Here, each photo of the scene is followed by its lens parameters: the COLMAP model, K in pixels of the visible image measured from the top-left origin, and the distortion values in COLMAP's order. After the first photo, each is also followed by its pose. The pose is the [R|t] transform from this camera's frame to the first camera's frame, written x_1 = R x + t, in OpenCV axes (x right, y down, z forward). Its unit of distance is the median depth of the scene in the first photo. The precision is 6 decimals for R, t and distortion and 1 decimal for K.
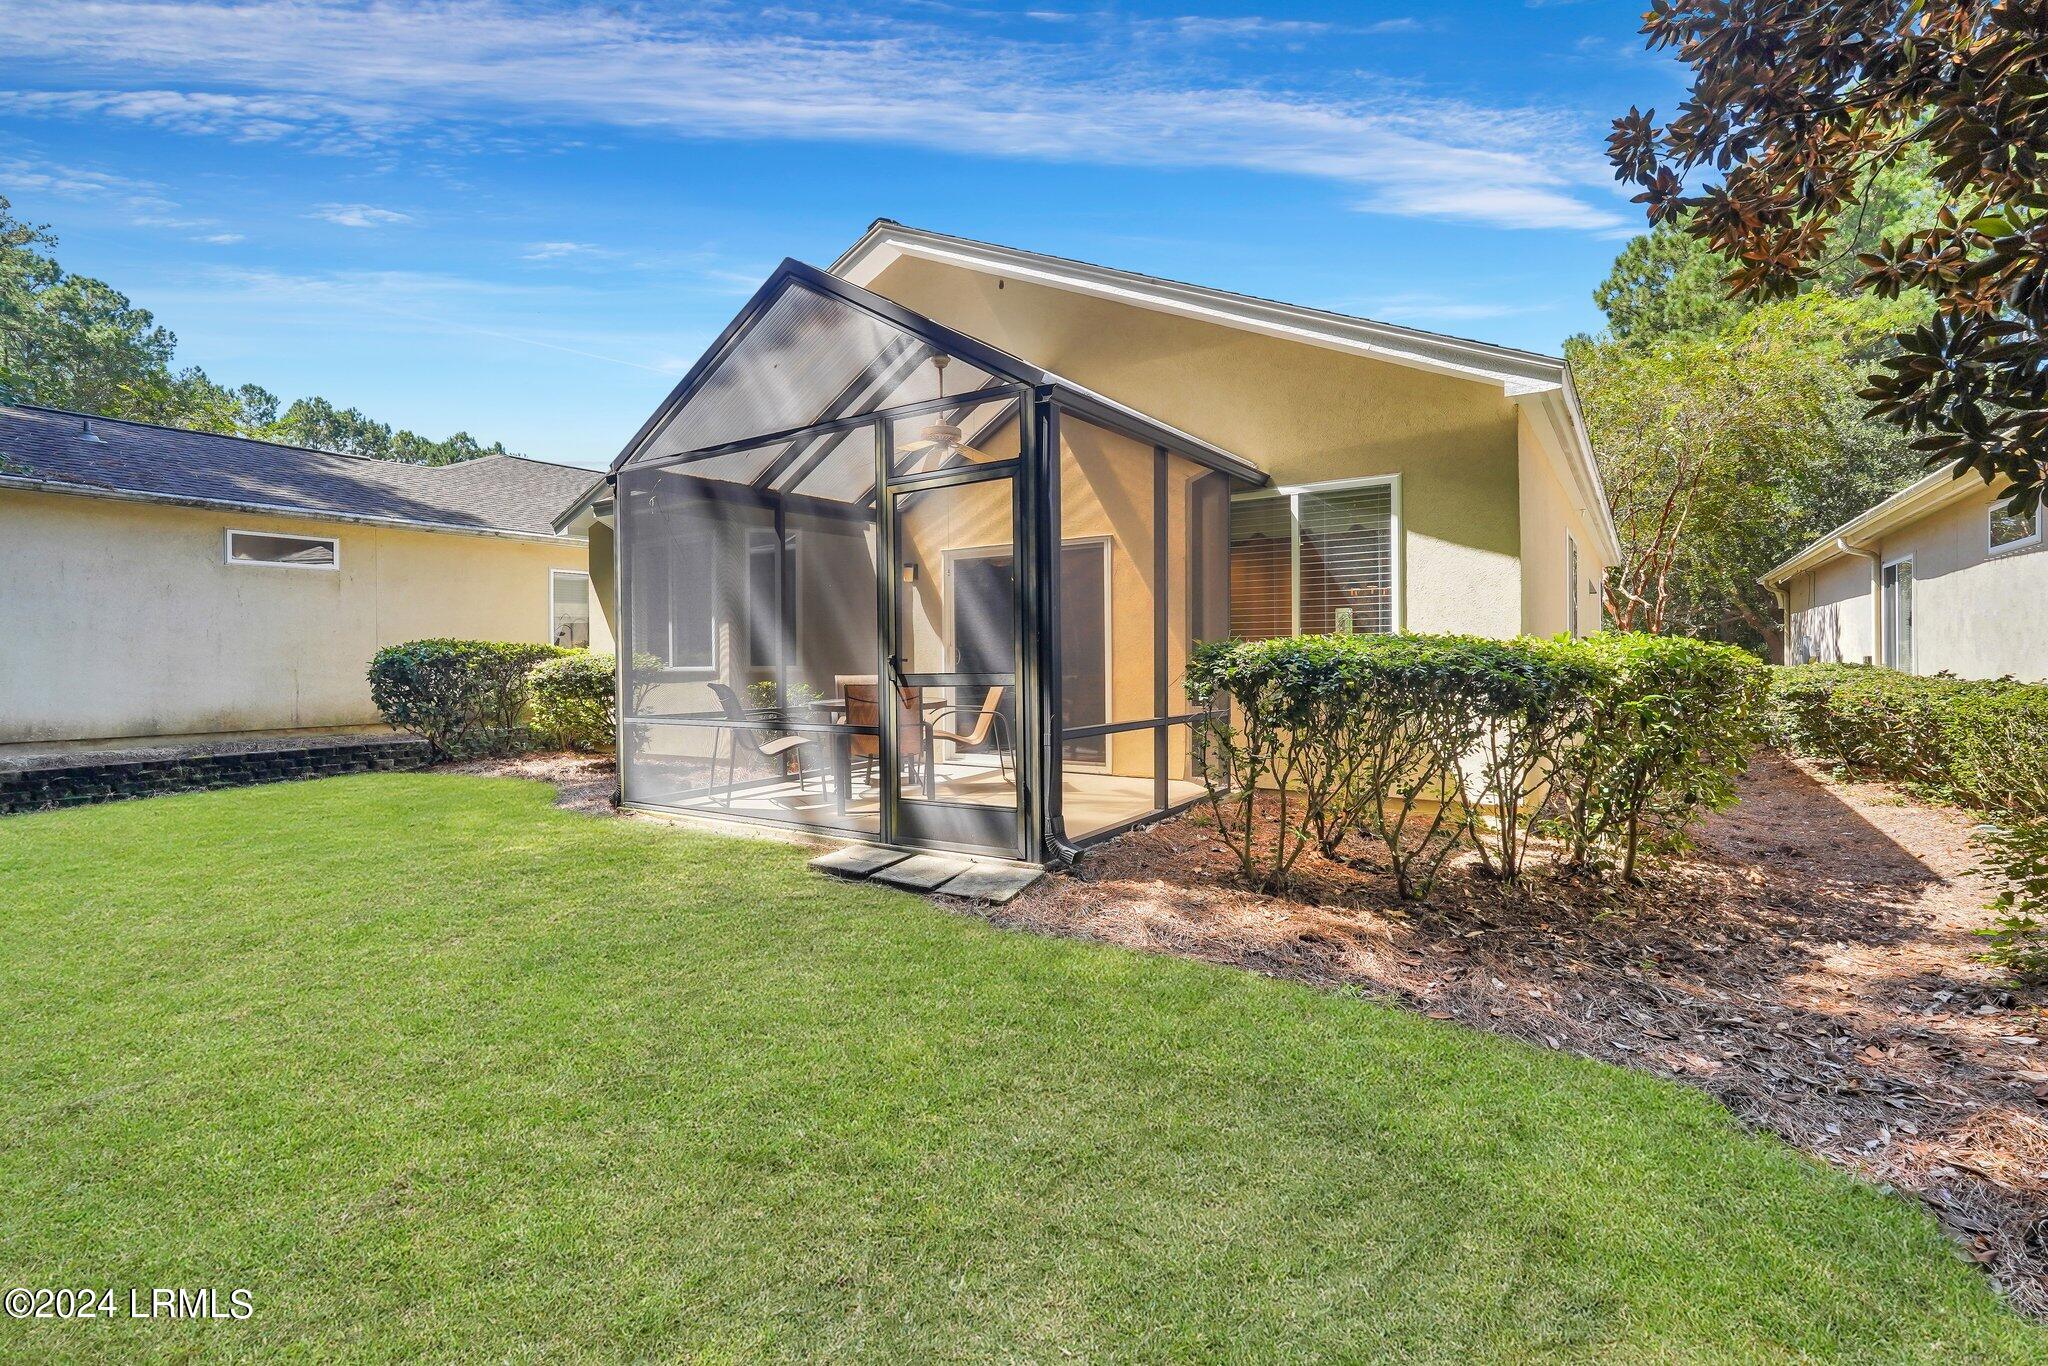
lens RADIAL K [[938.4, 0, 1016.1], [0, 938.4, 676.6], [0, 0, 1]] dist [0.001529, 0.000409]
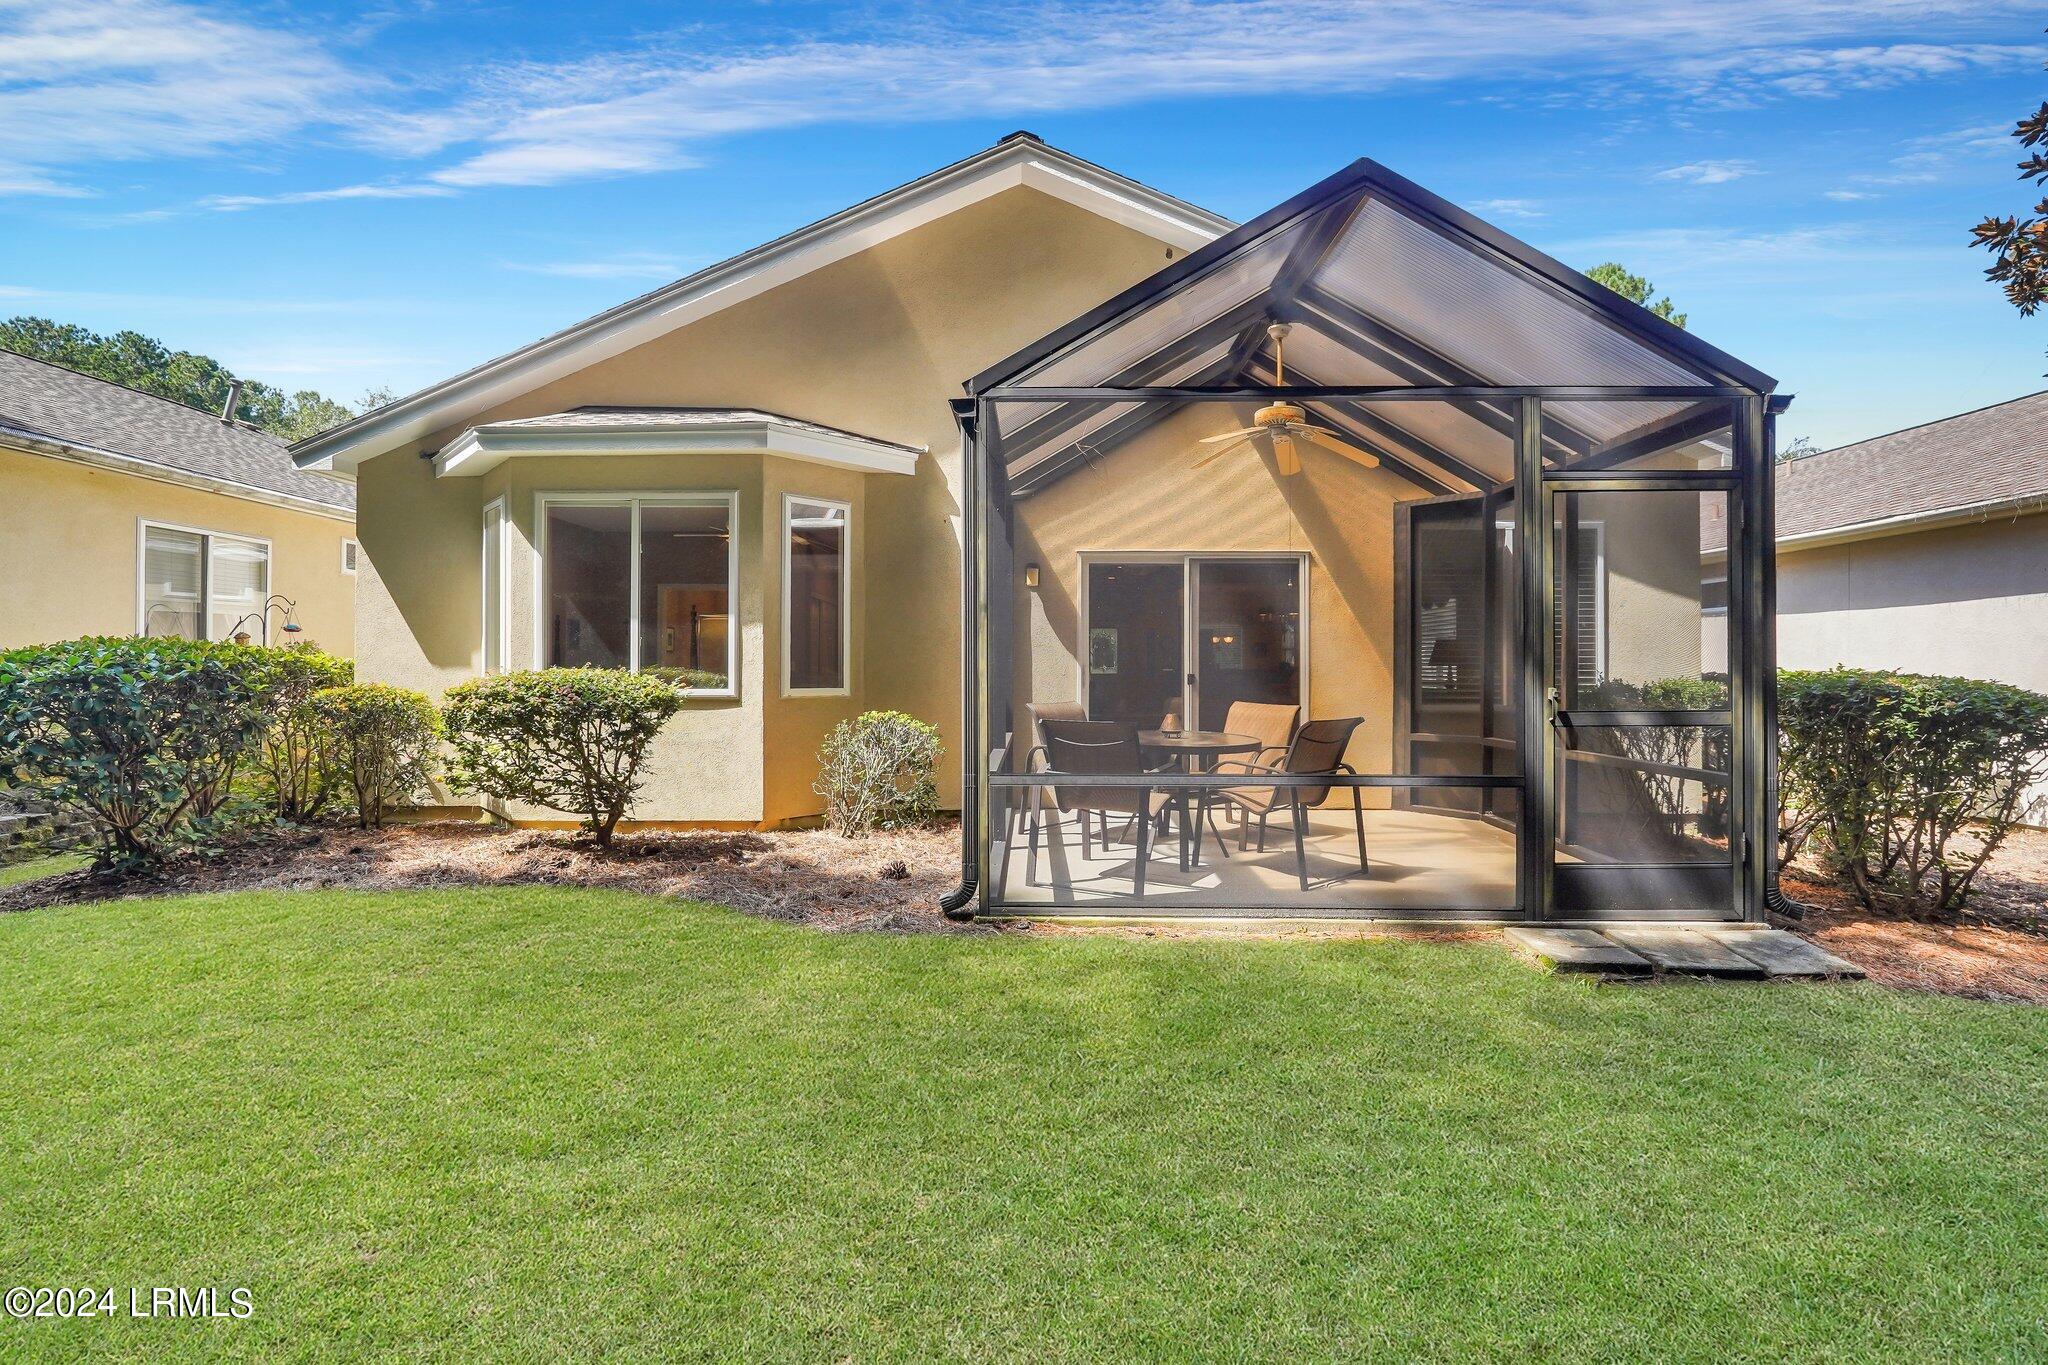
lens RADIAL K [[938.4, 0, 1016.1], [0, 938.4, 676.1], [0, 0, 1]] dist [0.001529, 0.000409]
pose [[0.855259, 0.012328, 0.518054, -0.613986], [-0.005268, 0.999872, -0.015097, -0.011419], [-0.518174, 0.010183, 0.855214, 0.351145]]
